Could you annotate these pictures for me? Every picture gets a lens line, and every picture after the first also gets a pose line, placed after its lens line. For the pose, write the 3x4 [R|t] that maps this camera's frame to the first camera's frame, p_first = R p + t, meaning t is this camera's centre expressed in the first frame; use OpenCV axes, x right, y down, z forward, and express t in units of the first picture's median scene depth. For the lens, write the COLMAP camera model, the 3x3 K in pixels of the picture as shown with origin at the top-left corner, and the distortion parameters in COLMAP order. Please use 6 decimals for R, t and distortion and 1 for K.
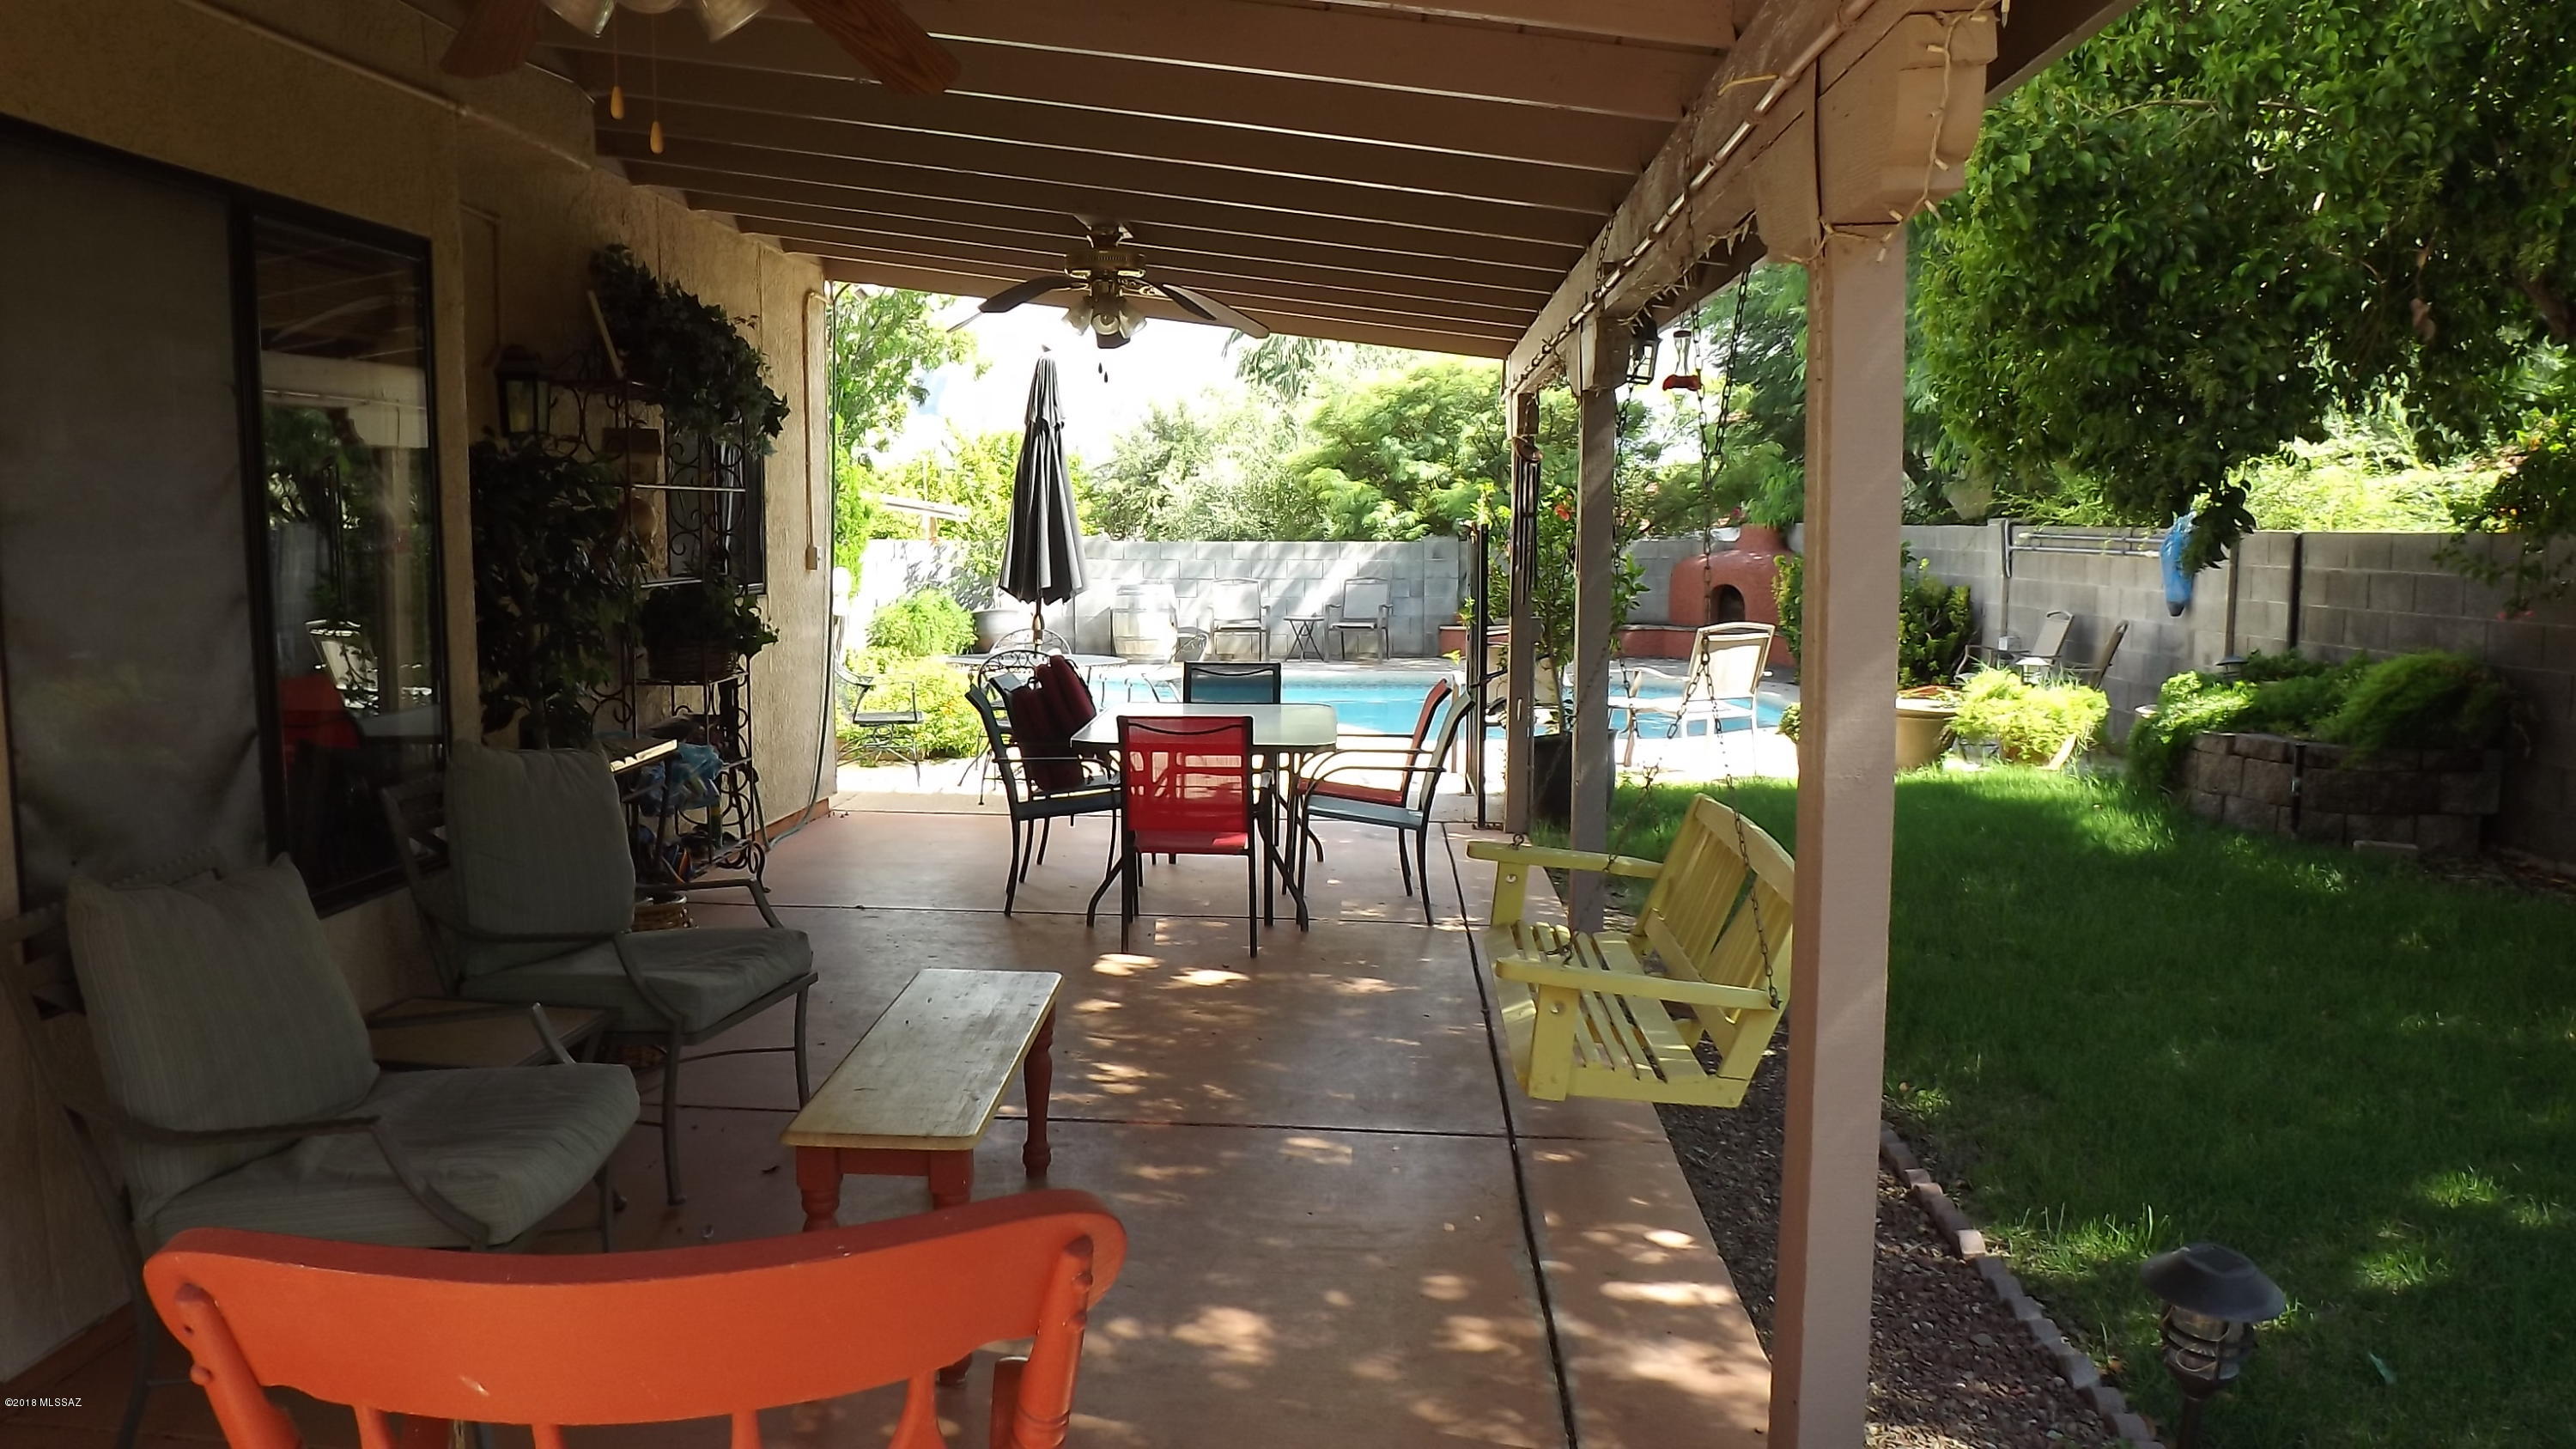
lens RADIAL K [[1872.0, 0, 1288.0], [0, 1872.0, 729.5], [0, 0, 1]] dist [-0.048519, 0.016120]
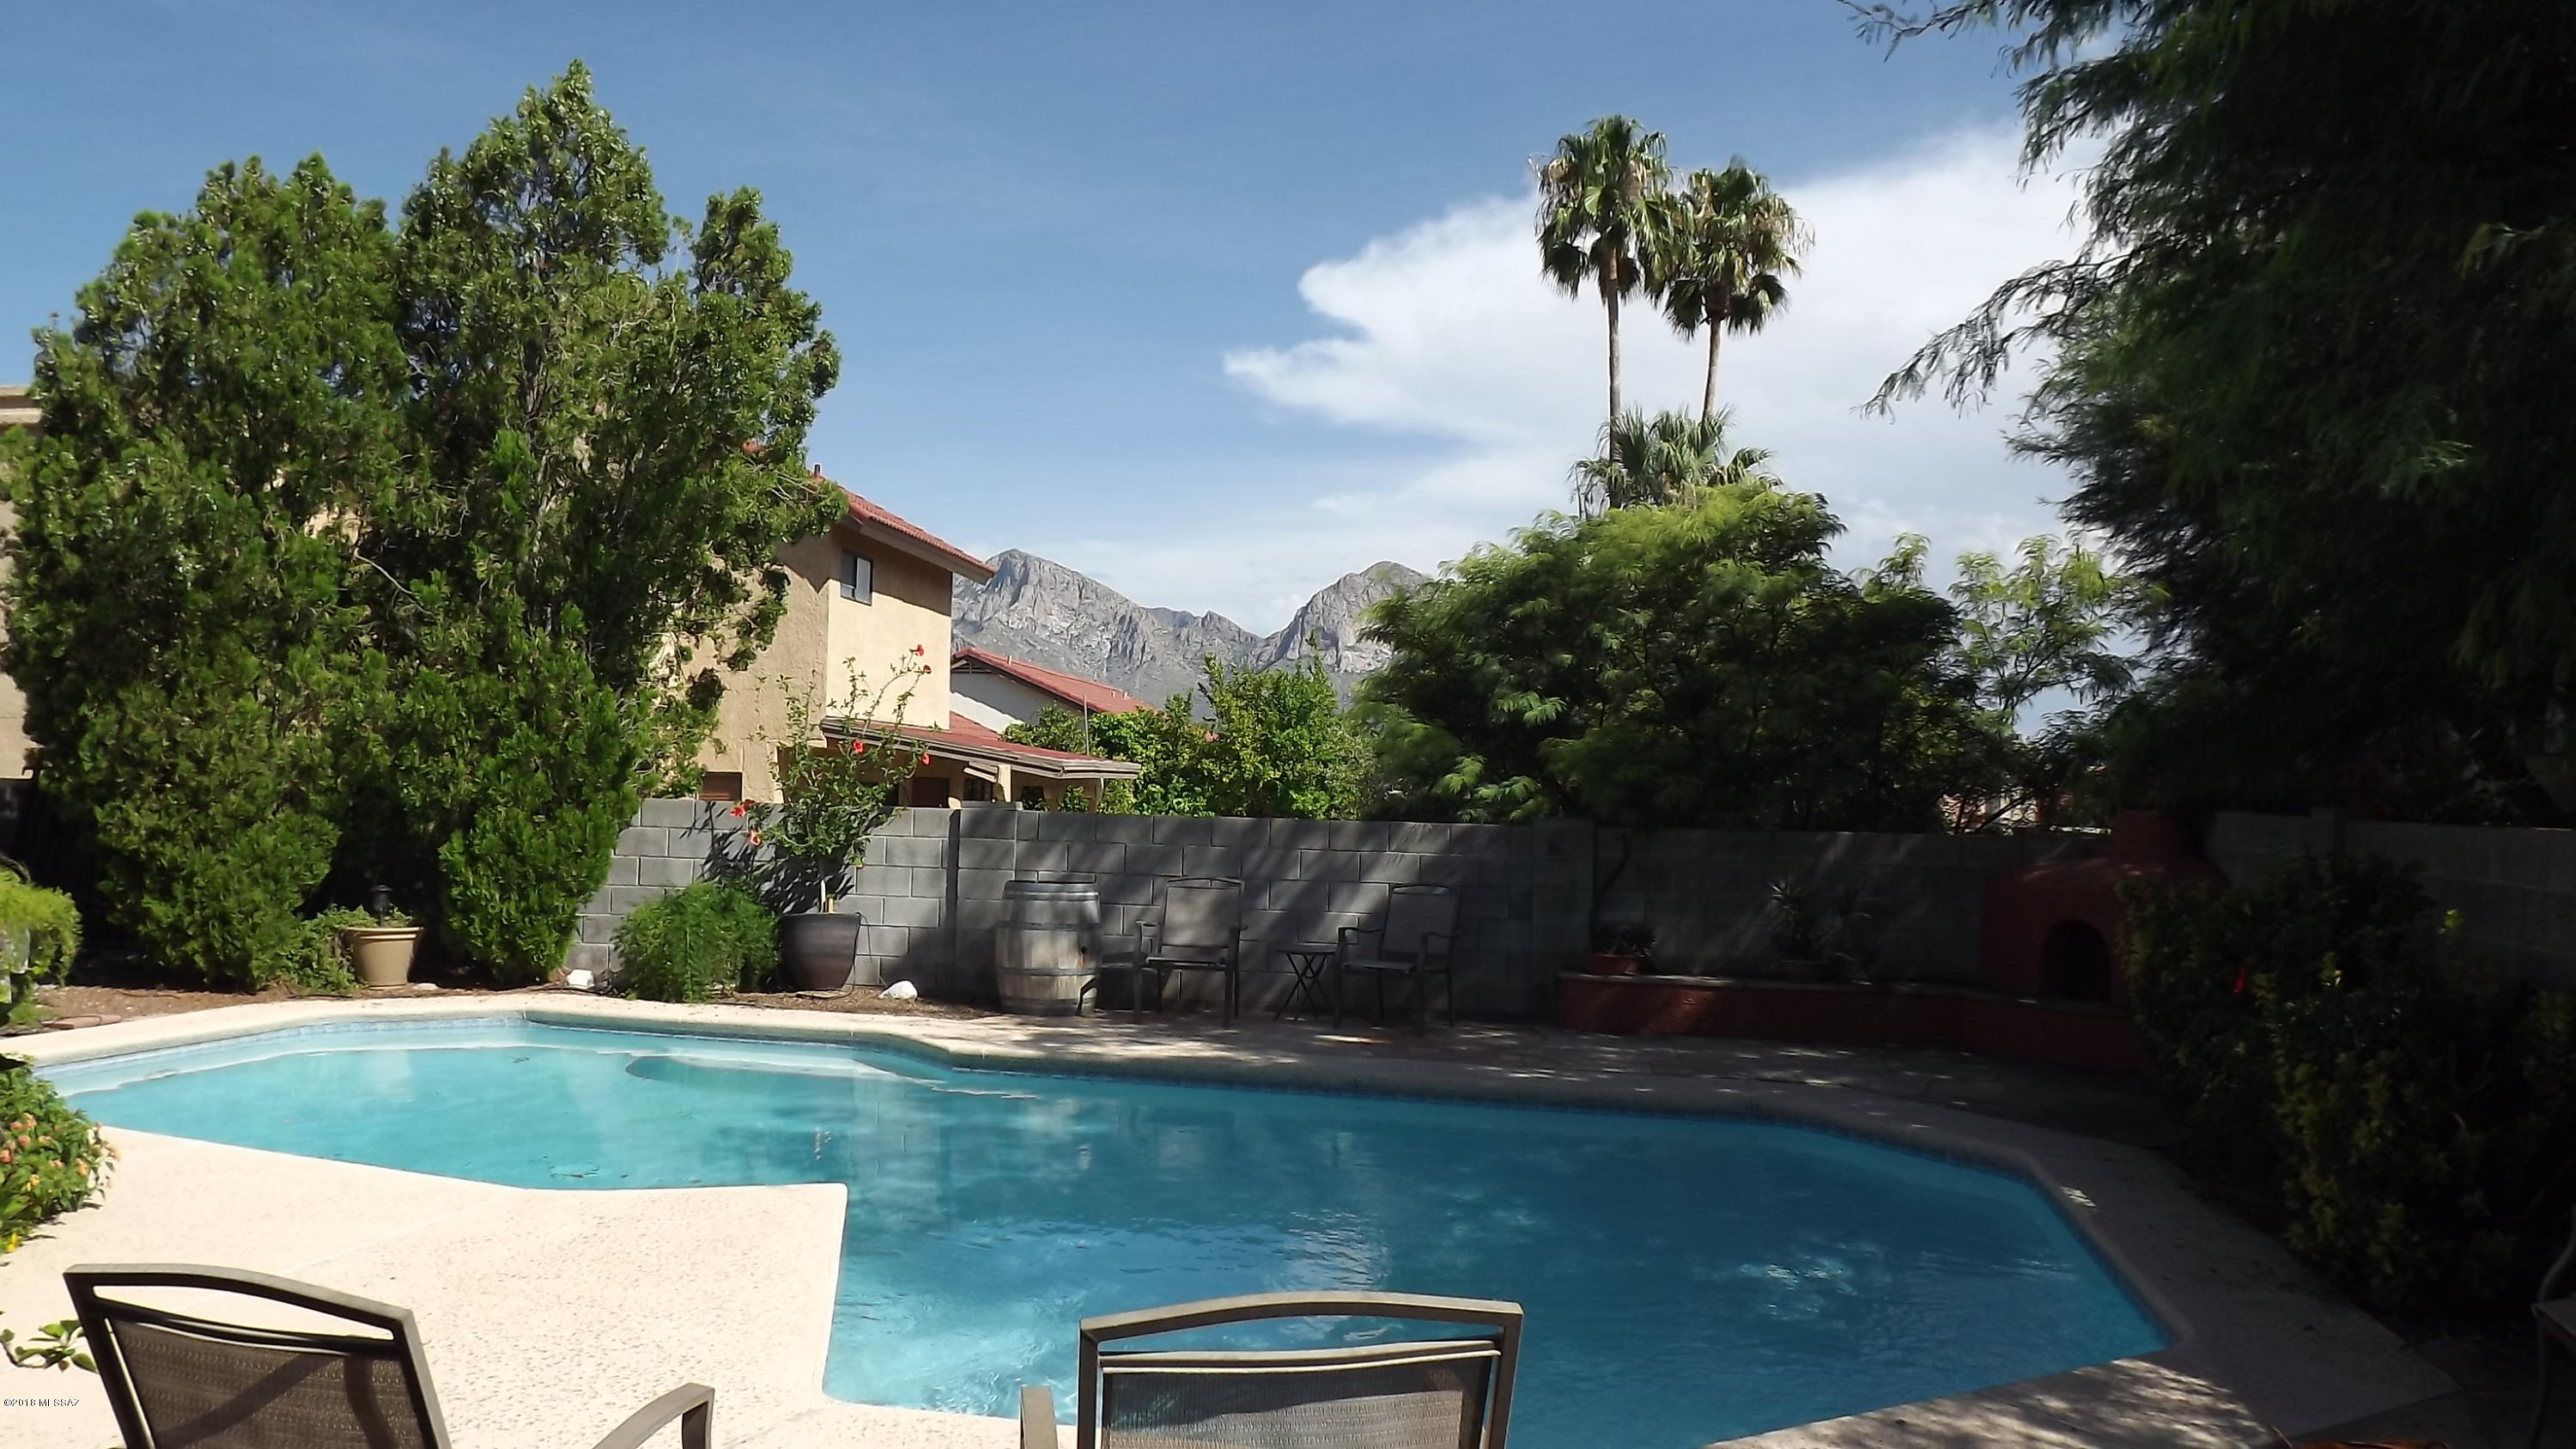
lens RADIAL K [[1872.0, 0, 1268.5], [0, 1872.0, 738.4], [0, 0, 1]] dist [-0.048519, 0.016120]
pose [[0.963256, 0.021697, -0.267708, 0.149753], [-0.058567, 0.989714, -0.130521, -0.045499], [0.262122, 0.141404, 0.954619, 0.408082]]
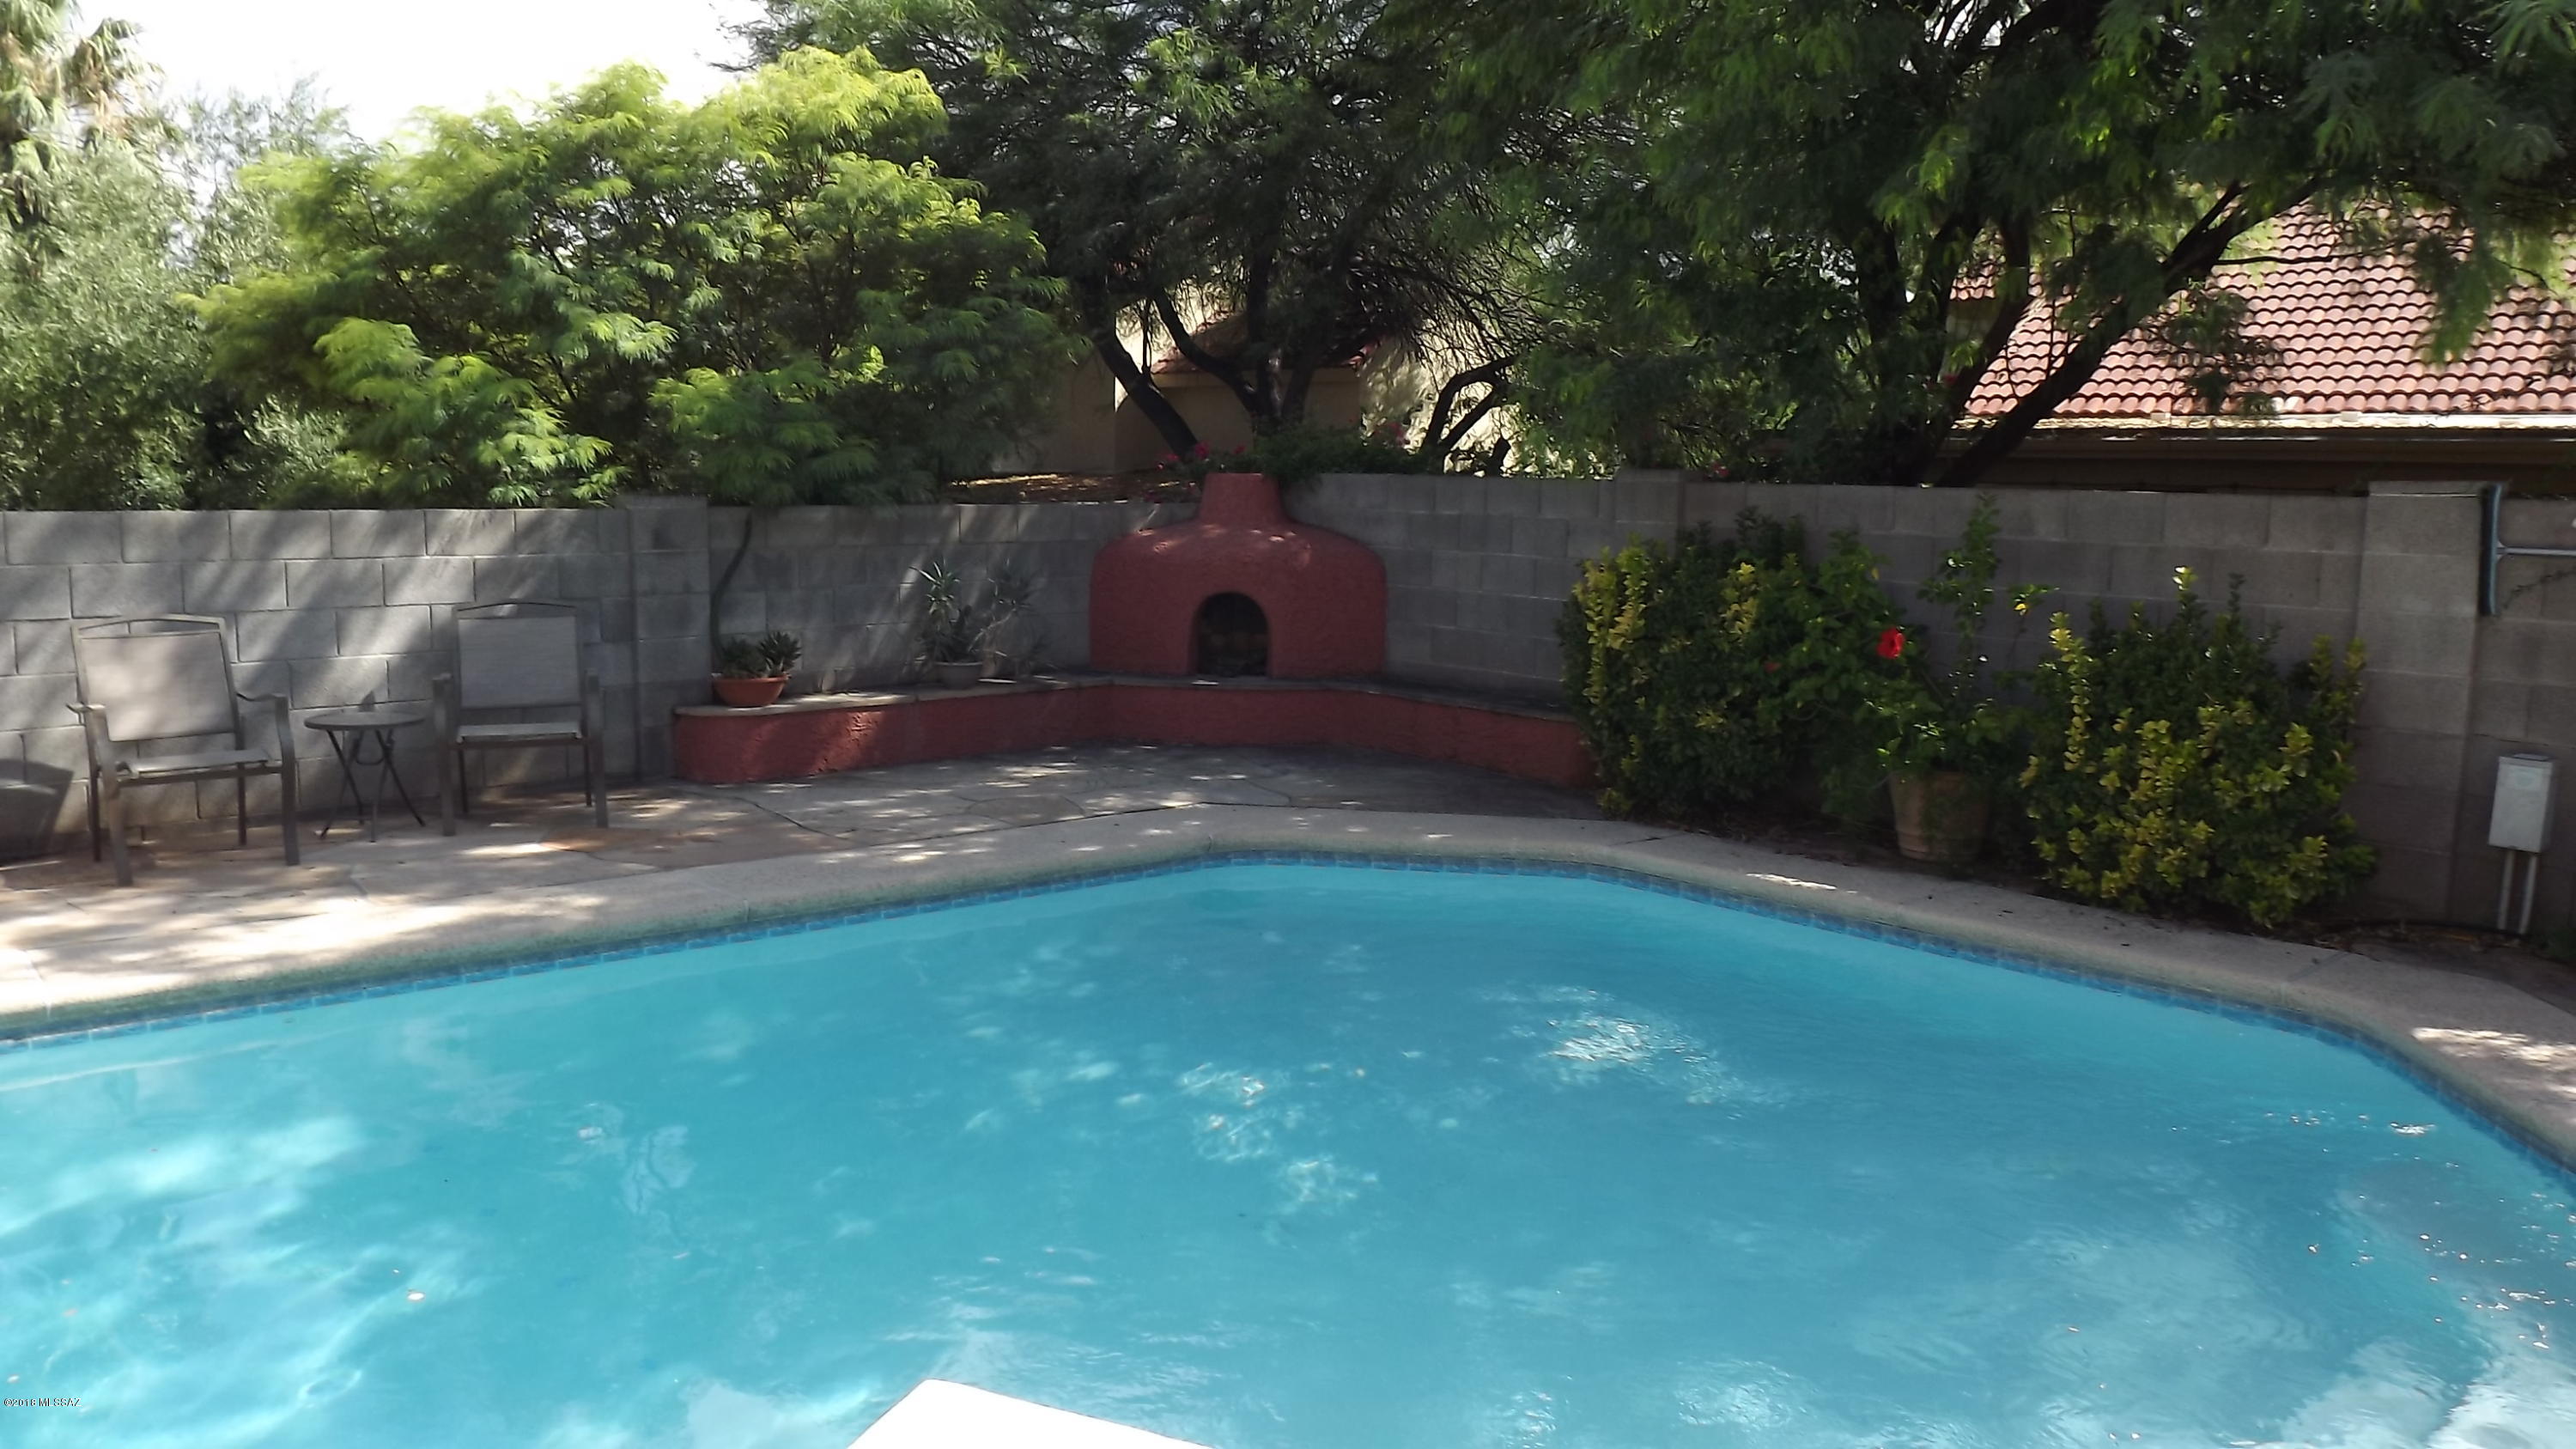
lens RADIAL K [[1872.0, 0, 1225.2], [0, 1872.0, 709.4], [0, 0, 1]] dist [-0.048519, 0.016120]
pose [[0.810188, -0.058167, 0.583277, -0.065183], [0.050103, 0.998295, 0.029961, -0.061038], [-0.584025, 0.004950, 0.811721, 0.583566]]
